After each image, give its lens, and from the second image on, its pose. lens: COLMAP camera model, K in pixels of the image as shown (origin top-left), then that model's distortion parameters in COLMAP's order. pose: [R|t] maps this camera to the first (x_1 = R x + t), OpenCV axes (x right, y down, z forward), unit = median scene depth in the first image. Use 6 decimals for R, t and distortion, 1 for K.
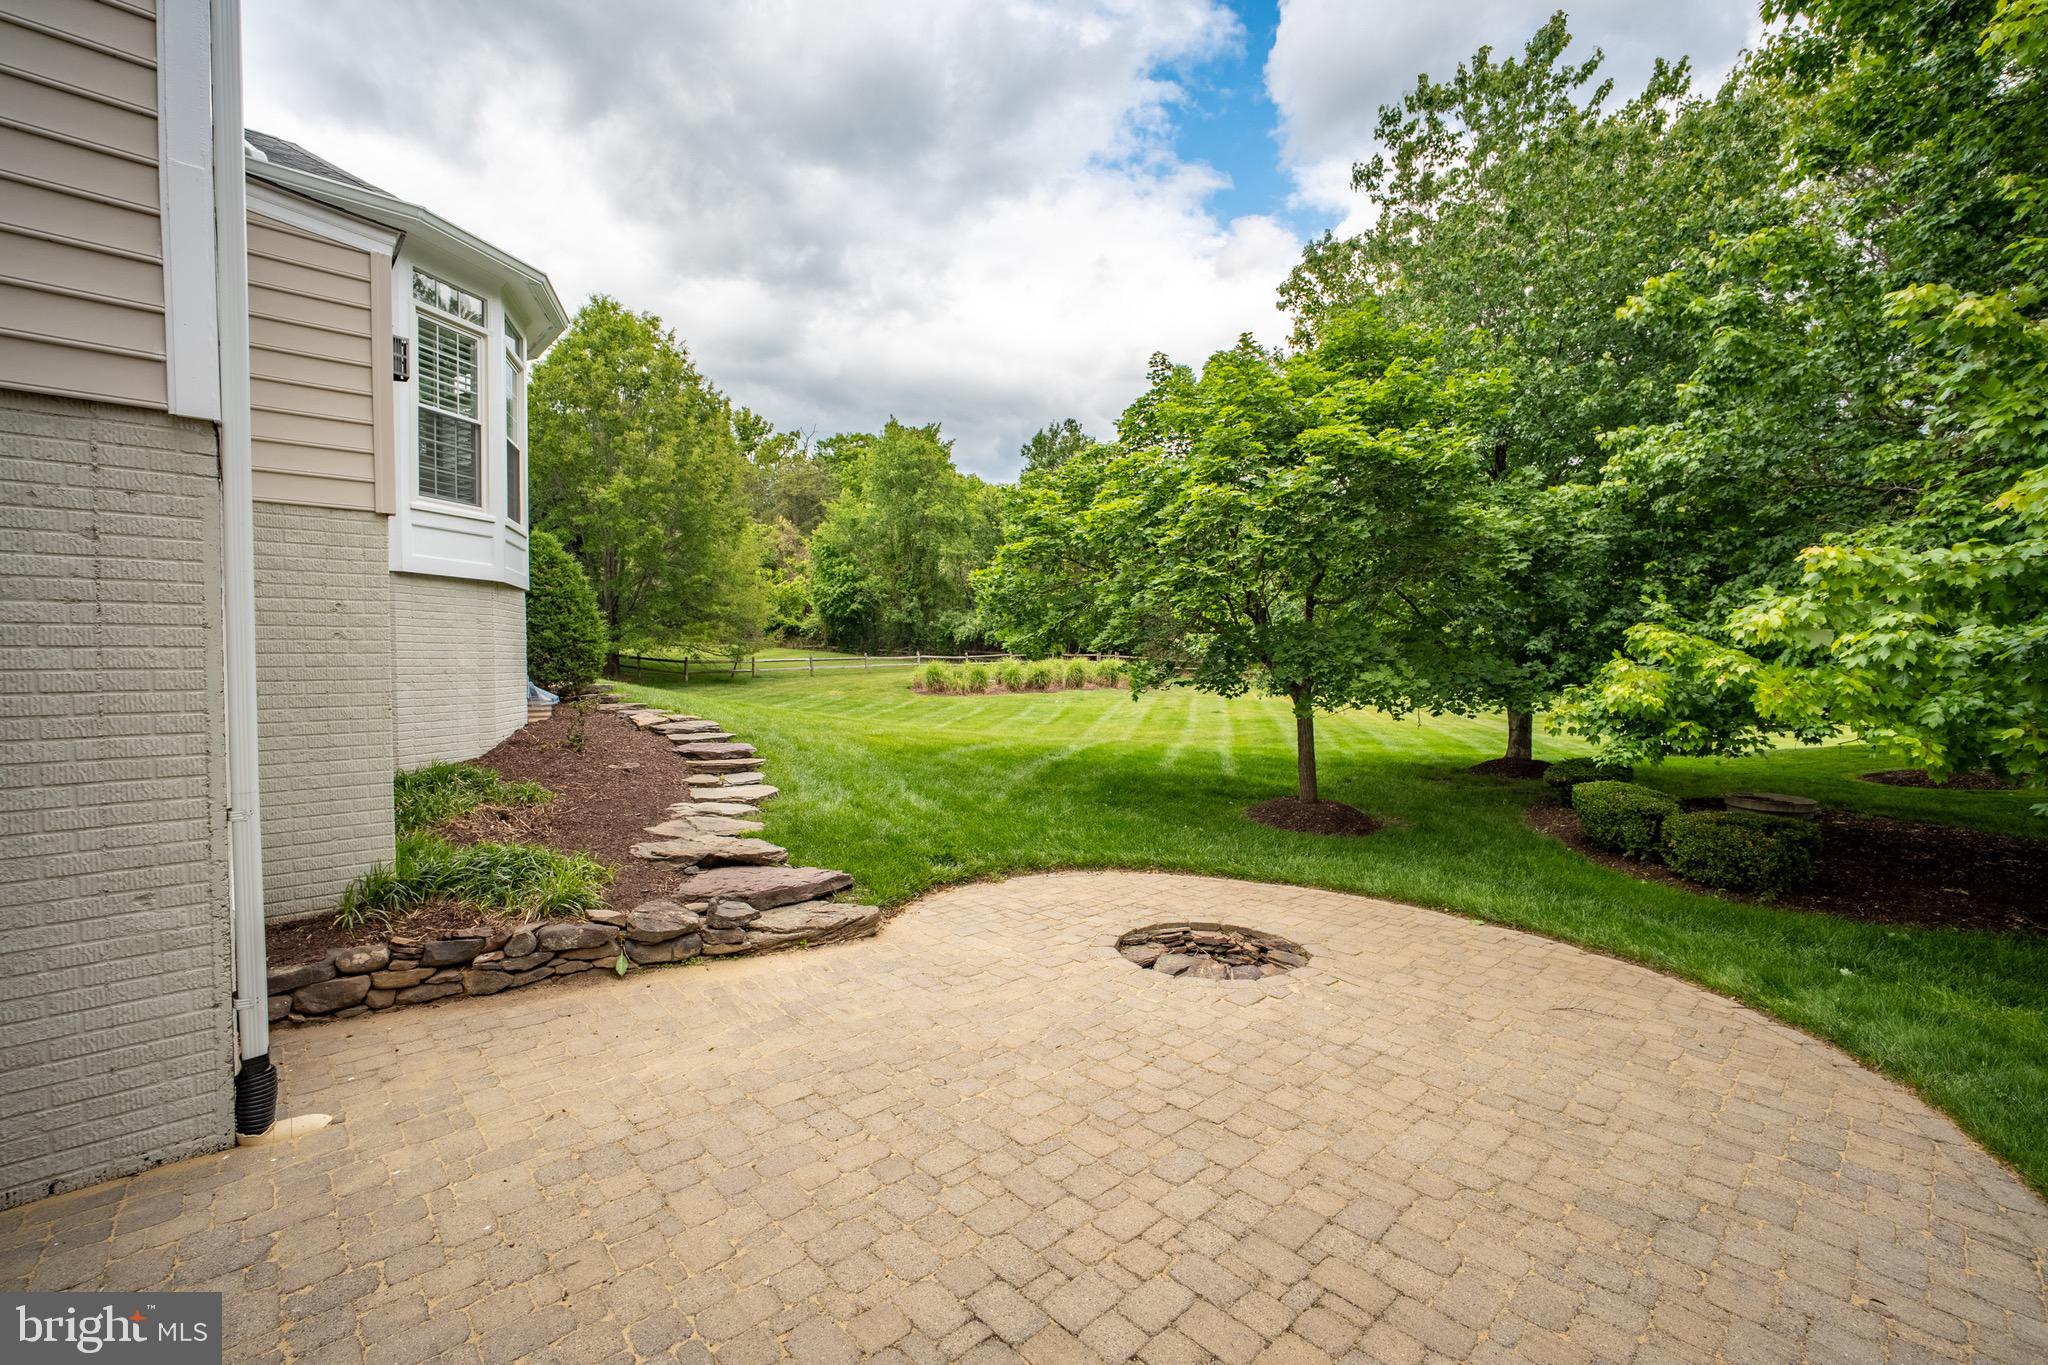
lens RADIAL K [[863.7, 0, 1027.3], [0, 863.7, 679.8], [0, 0, 1]] dist [-0.041356, 0.015526]
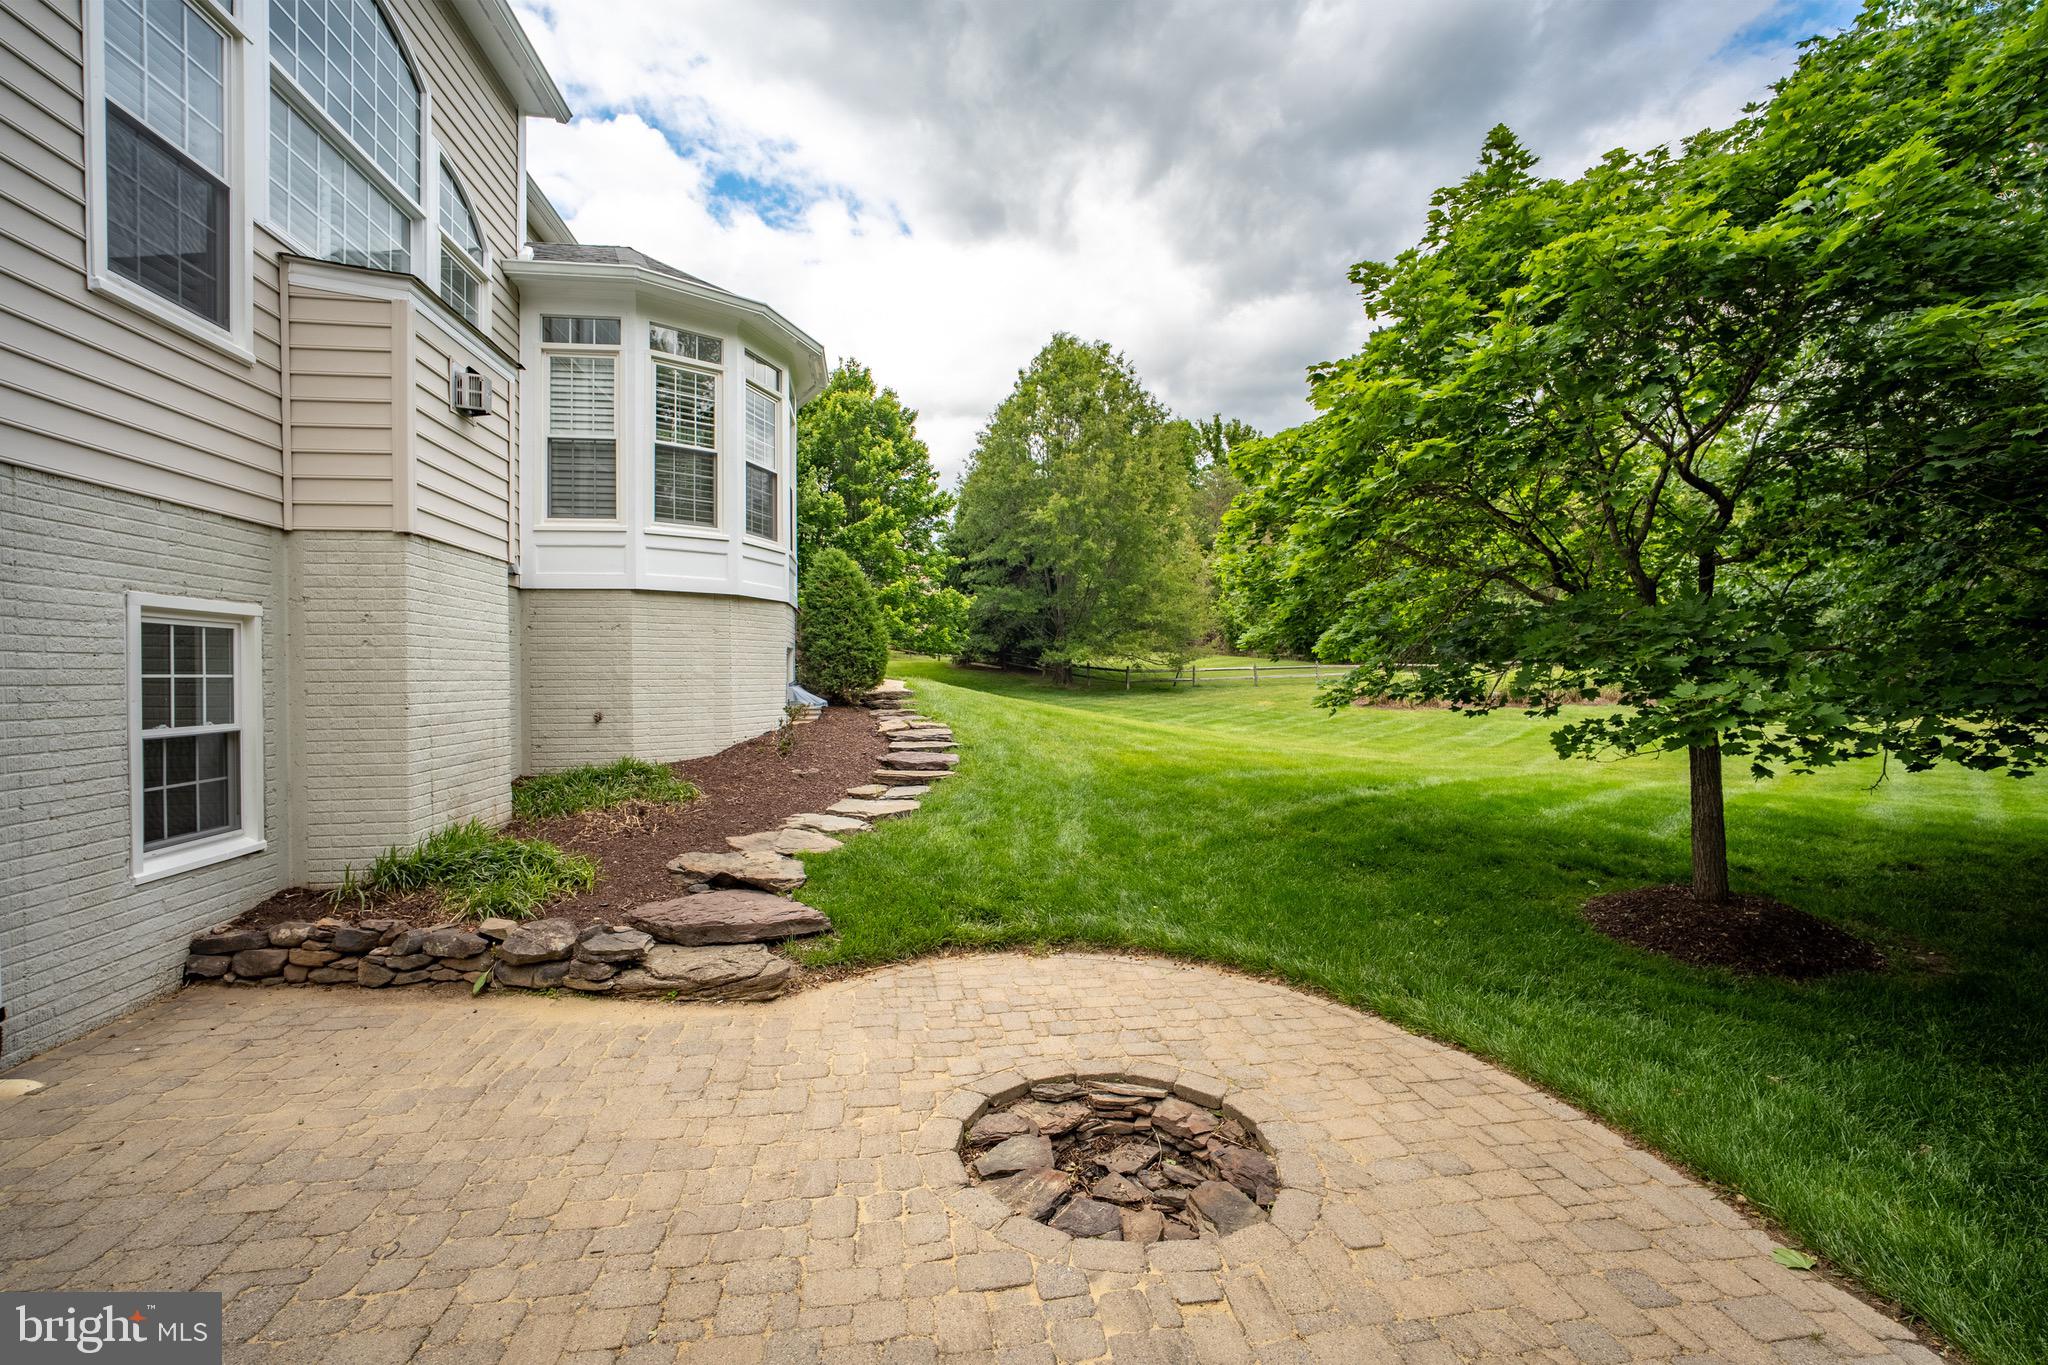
lens RADIAL K [[863.7, 0, 1027.3], [0, 863.7, 679.8], [0, 0, 1]] dist [-0.041356, 0.015526]
pose [[0.834990, 0.003259, -0.550255, 0.466648], [-0.009466, 0.999920, -0.008442, -0.001025], [0.550183, 0.012258, 0.834954, 0.455598]]
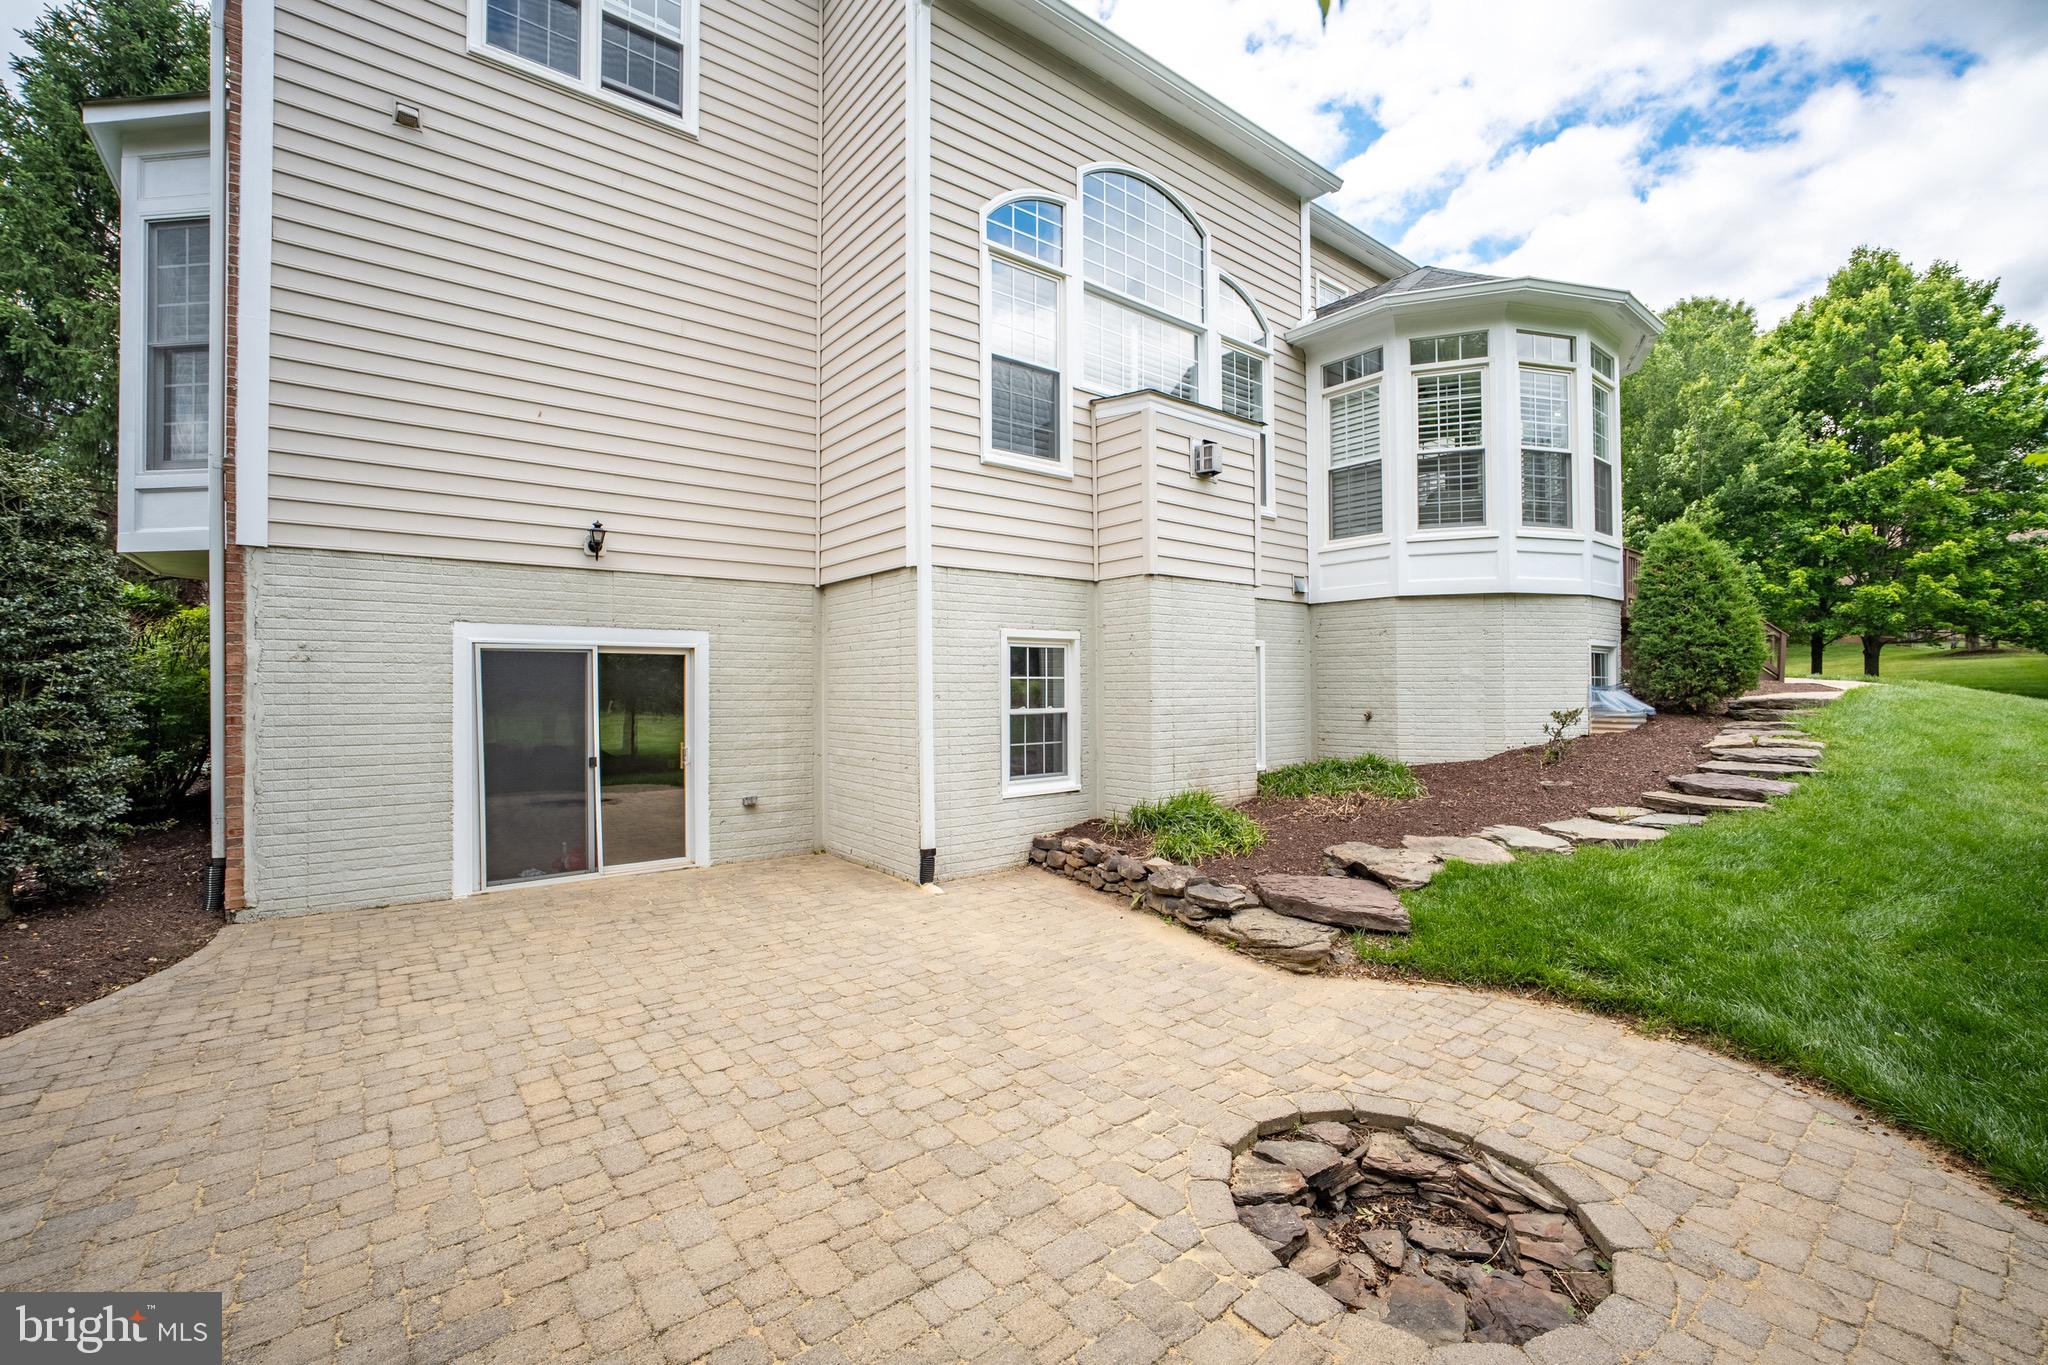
lens RADIAL K [[863.7, 0, 1027.3], [0, 863.7, 679.8], [0, 0, 1]] dist [-0.041356, 0.015526]
pose [[-0.072606, -0.001675, -0.997359, 0.716524], [-0.015354, 0.999882, -0.000562, 0.000338], [0.997243, 0.015272, -0.072623, 0.778118]]
